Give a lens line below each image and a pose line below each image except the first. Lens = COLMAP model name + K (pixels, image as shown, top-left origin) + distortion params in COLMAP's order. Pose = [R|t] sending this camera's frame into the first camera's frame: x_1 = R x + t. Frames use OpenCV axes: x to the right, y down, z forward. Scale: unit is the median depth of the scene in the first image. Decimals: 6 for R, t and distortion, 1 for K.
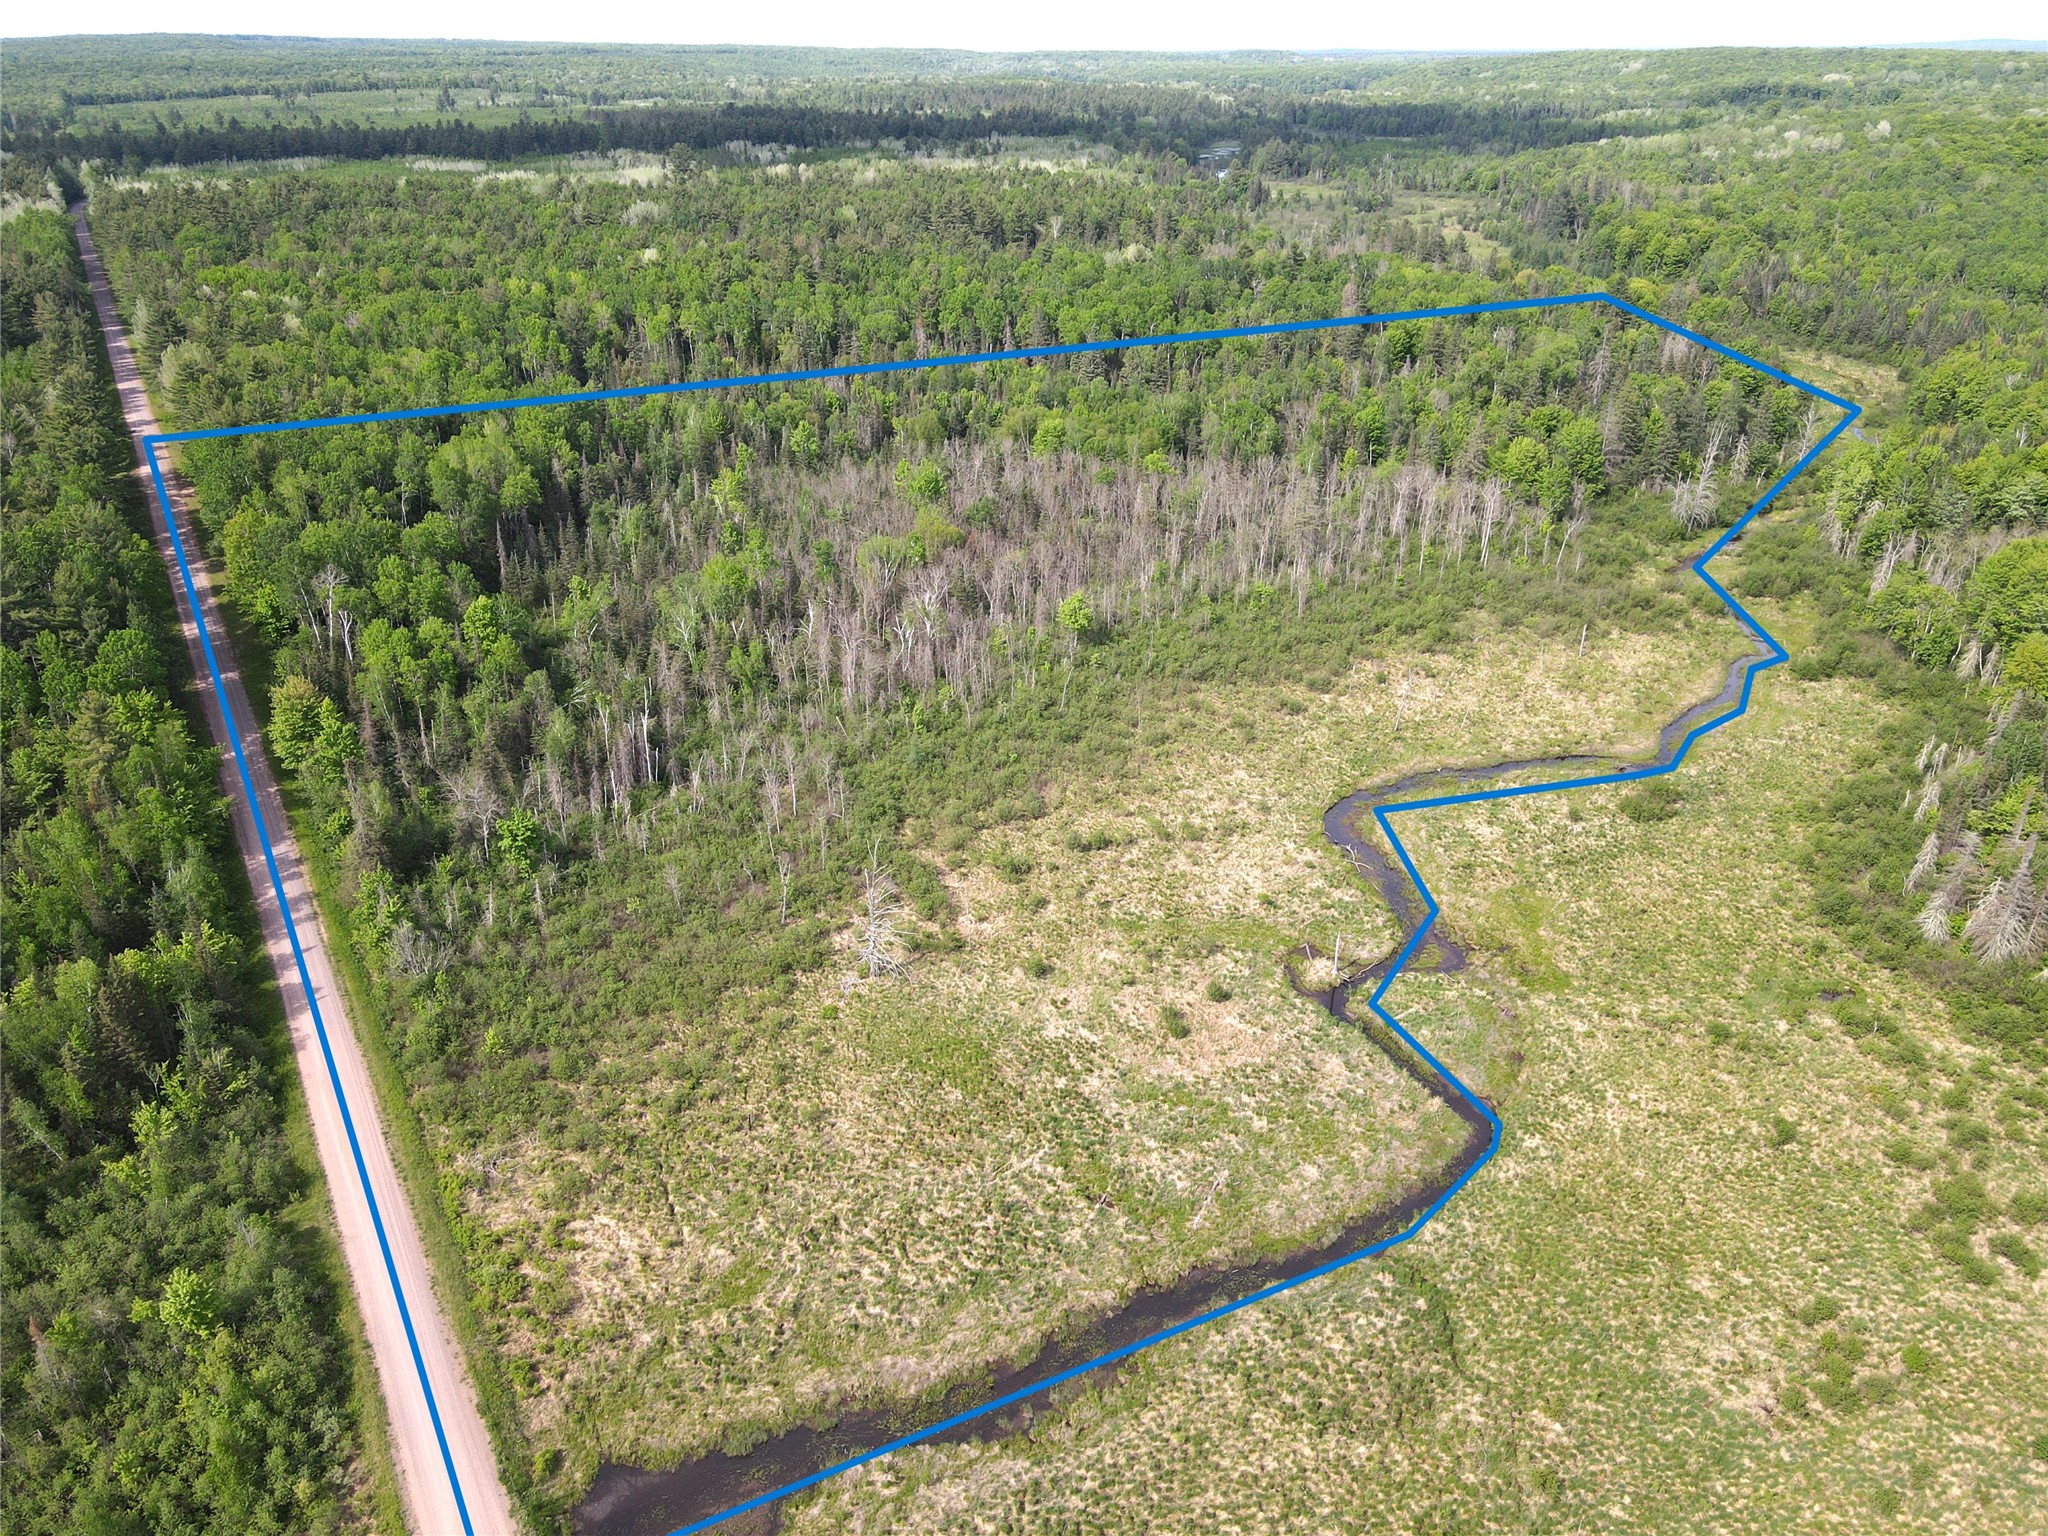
lens RADIAL K [[1518.0, 0, 1010.7], [0, 1518.0, 752.9], [0, 0, 1]] dist [0.005551, 0.020167]
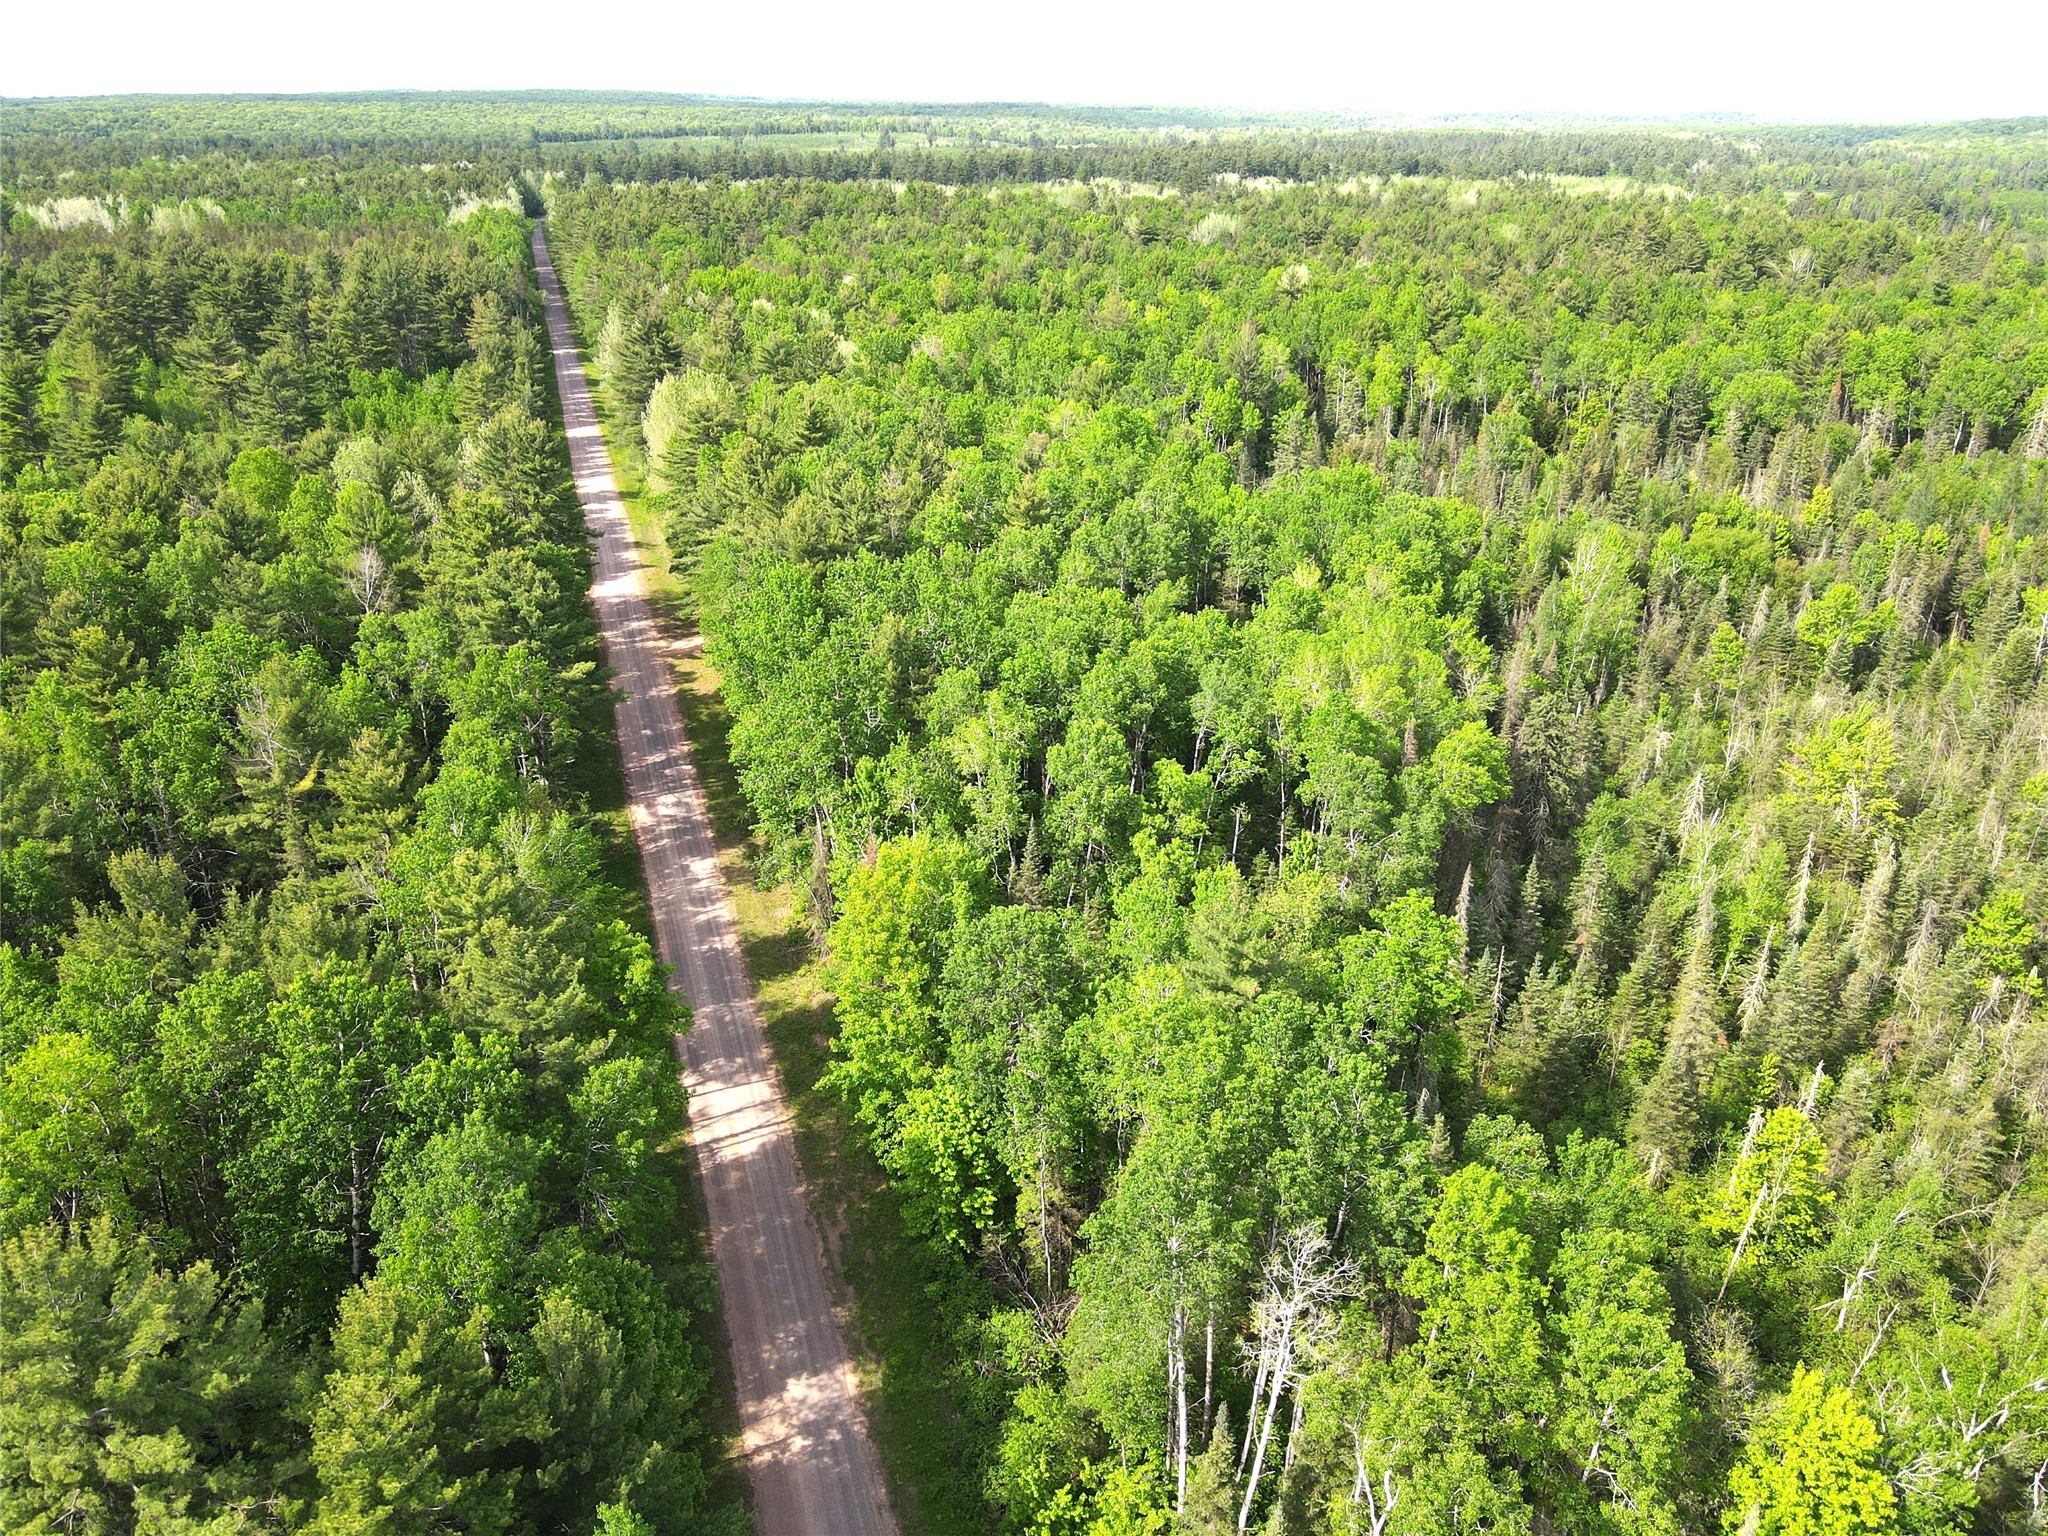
lens RADIAL K [[1518.0, 0, 1010.7], [0, 1518.0, 752.9], [0, 0, 1]] dist [0.005551, 0.020167]
pose [[0.973185, 0.096573, -0.208771, -0.422515], [-0.104413, 0.994172, -0.026838, -0.179636], [0.204963, 0.047916, 0.977596, 0.686062]]
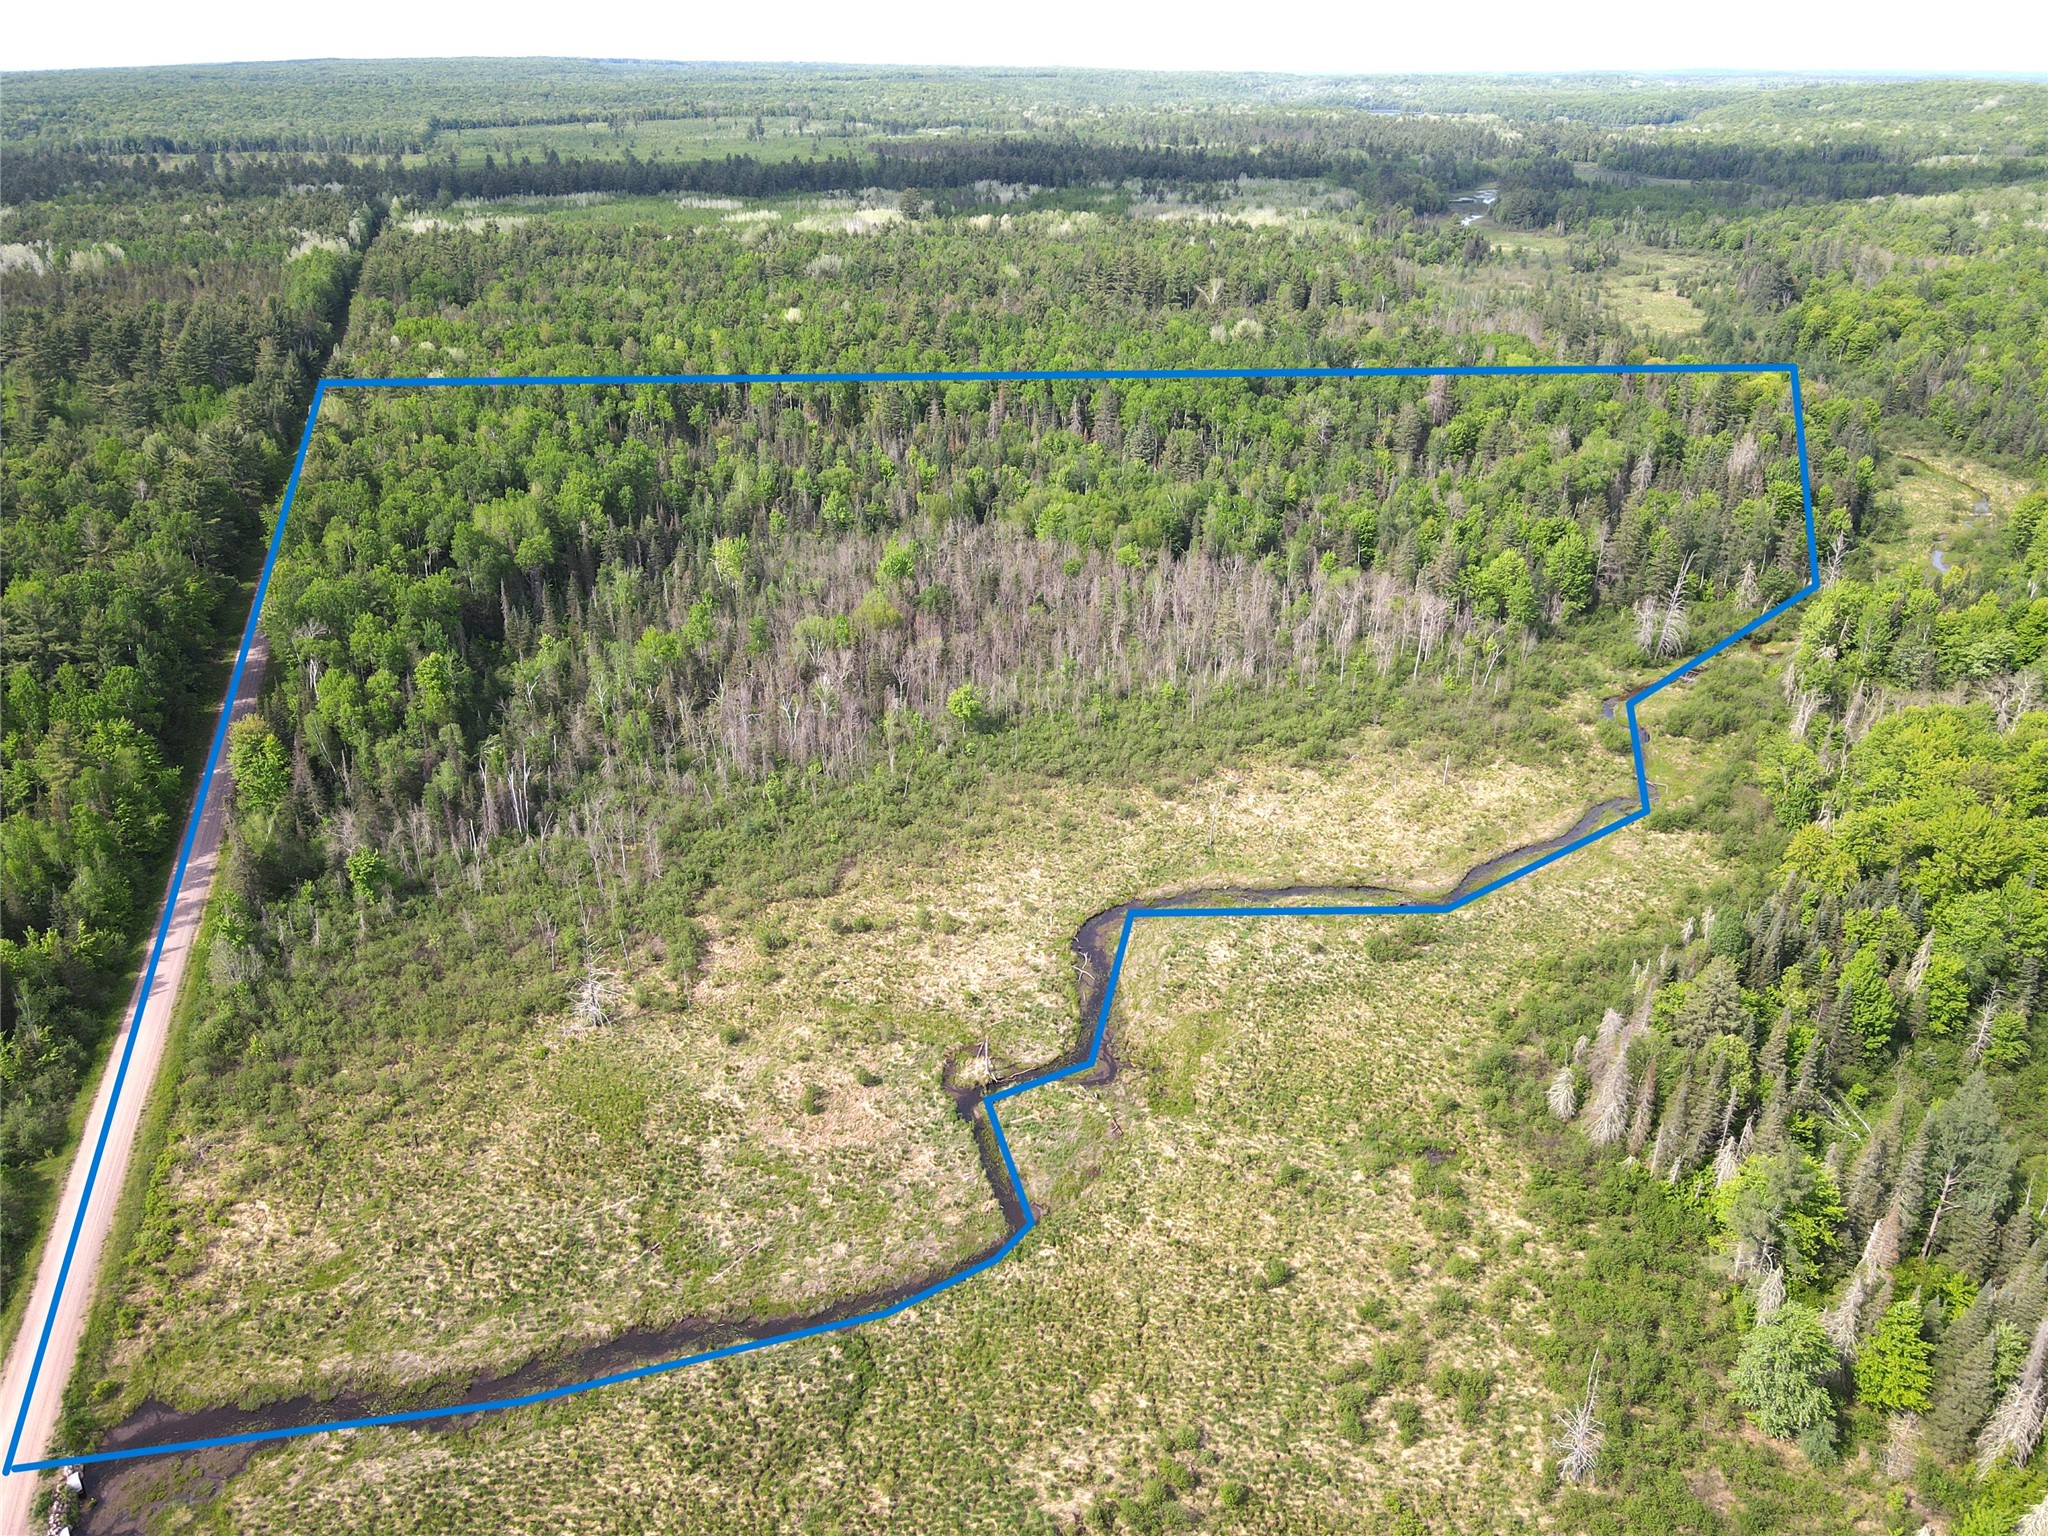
lens RADIAL K [[1518.0, 0, 1010.7], [0, 1518.0, 752.9], [0, 0, 1]] dist [0.005551, 0.020167]
pose [[0.979051, 0.086841, -0.184166, 0.294368], [-0.088394, 0.996086, -0.000227, -0.062696], [0.183426, 0.016502, 0.982895, -0.061082]]
